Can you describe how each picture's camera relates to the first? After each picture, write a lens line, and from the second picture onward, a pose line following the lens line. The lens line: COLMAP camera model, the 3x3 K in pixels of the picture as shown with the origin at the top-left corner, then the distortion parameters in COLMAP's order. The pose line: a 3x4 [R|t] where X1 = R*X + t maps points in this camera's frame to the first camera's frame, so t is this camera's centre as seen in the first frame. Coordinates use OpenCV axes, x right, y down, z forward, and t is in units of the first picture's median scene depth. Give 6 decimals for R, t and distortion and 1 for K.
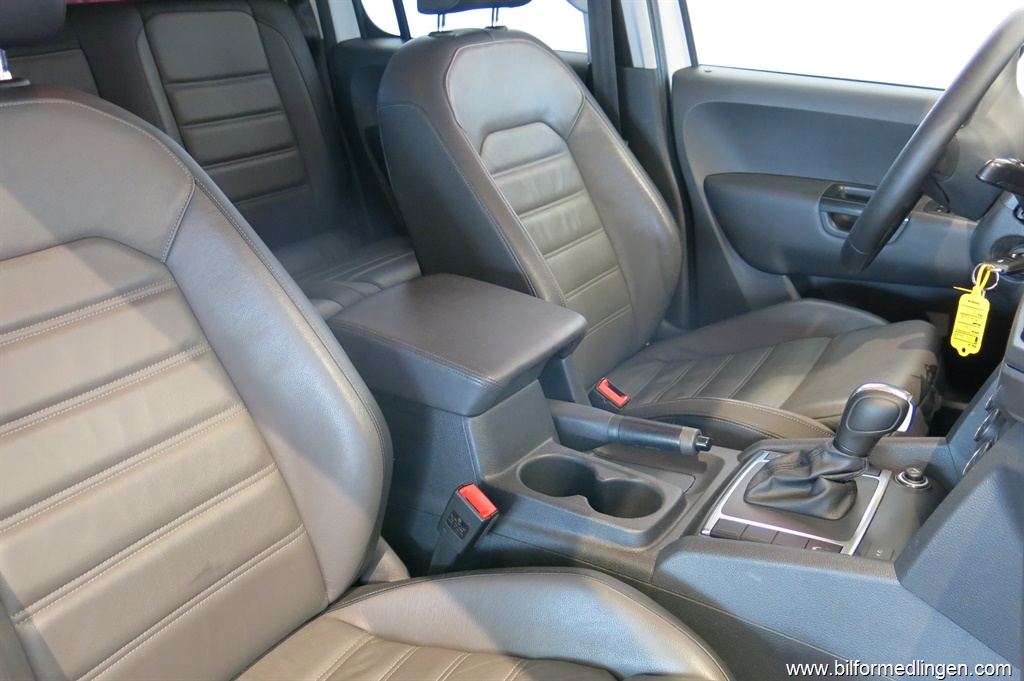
lens RADIAL K [[863.2, 0, 510.8], [0, 863.2, 341.1], [0, 0, 1]] dist [-0.052801, 0.037958]
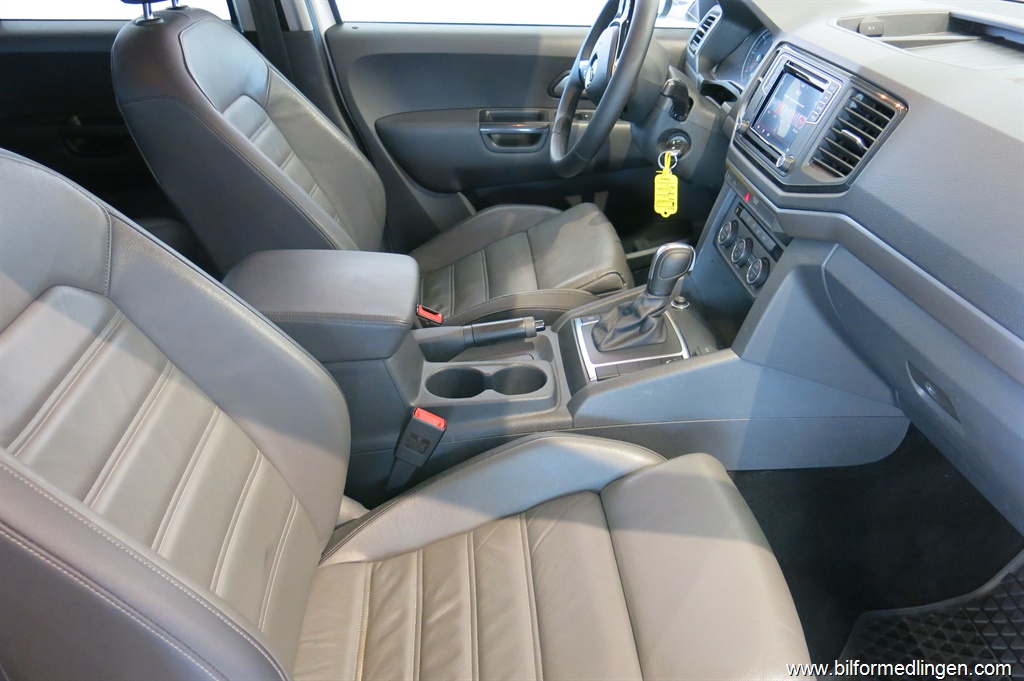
lens RADIAL K [[863.2, 0, 509.4], [0, 863.2, 343.1], [0, 0, 1]] dist [-0.052801, 0.037958]
pose [[0.795167, -0.290988, 0.532011, -0.527918], [0.246098, 0.956699, 0.155446, -0.071487], [-0.554207, 0.007322, 0.832347, -0.068612]]
